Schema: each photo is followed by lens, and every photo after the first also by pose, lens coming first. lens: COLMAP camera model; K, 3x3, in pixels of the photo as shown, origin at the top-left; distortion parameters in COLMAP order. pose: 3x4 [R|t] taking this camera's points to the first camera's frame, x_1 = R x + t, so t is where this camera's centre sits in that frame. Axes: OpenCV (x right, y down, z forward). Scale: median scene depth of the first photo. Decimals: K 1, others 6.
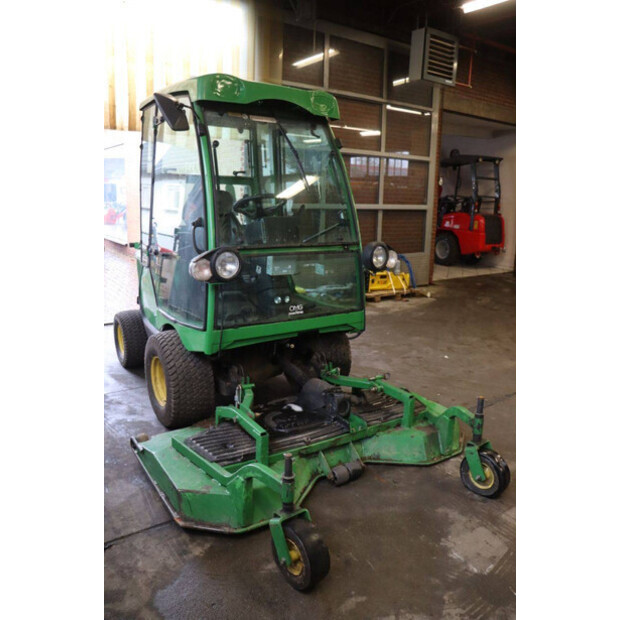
lens RADIAL K [[504.6, 0, 310.0], [0, 504.6, 310.0], [0, 0, 1]] dist [-0.180885, 0.165603]
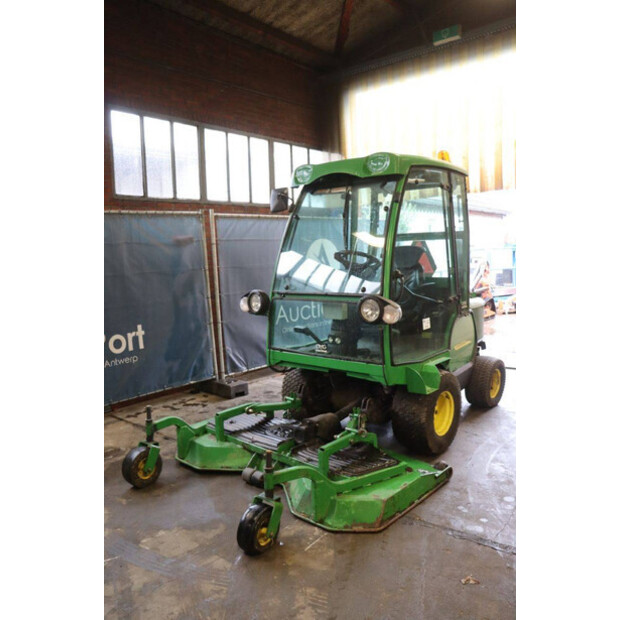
lens RADIAL K [[504.6, 0, 310.0], [0, 504.6, 310.0], [0, 0, 1]] dist [-0.180885, 0.165603]
pose [[0.250093, 0.071759, -0.965559, 1.099437], [-0.172429, 0.984609, 0.028514, -0.117735], [0.952744, 0.159359, 0.258617, 0.659282]]
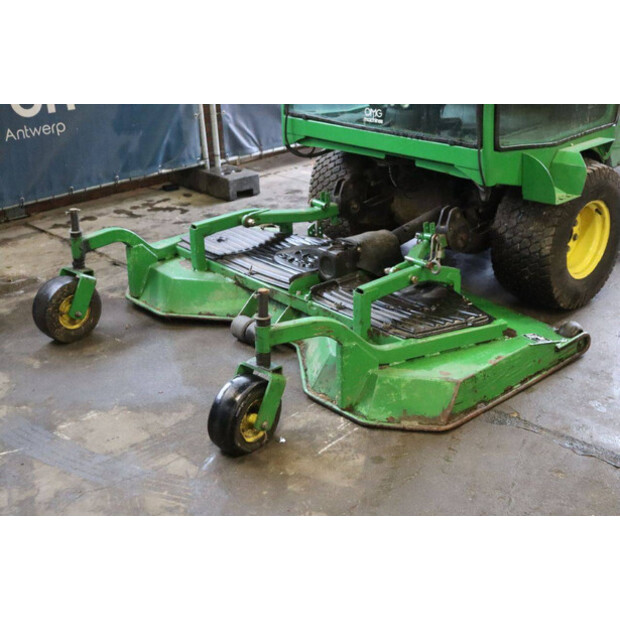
lens RADIAL K [[834.3, 0, 310.0], [0, 834.3, 310.0], [0, 0, 1]] dist [-0.004429, 0.333293]
pose [[0.155165, 0.363458, -0.918598, 1.068097], [-0.187989, 0.923732, 0.333735, -0.115574], [0.969837, 0.120903, 0.211658, 0.719707]]
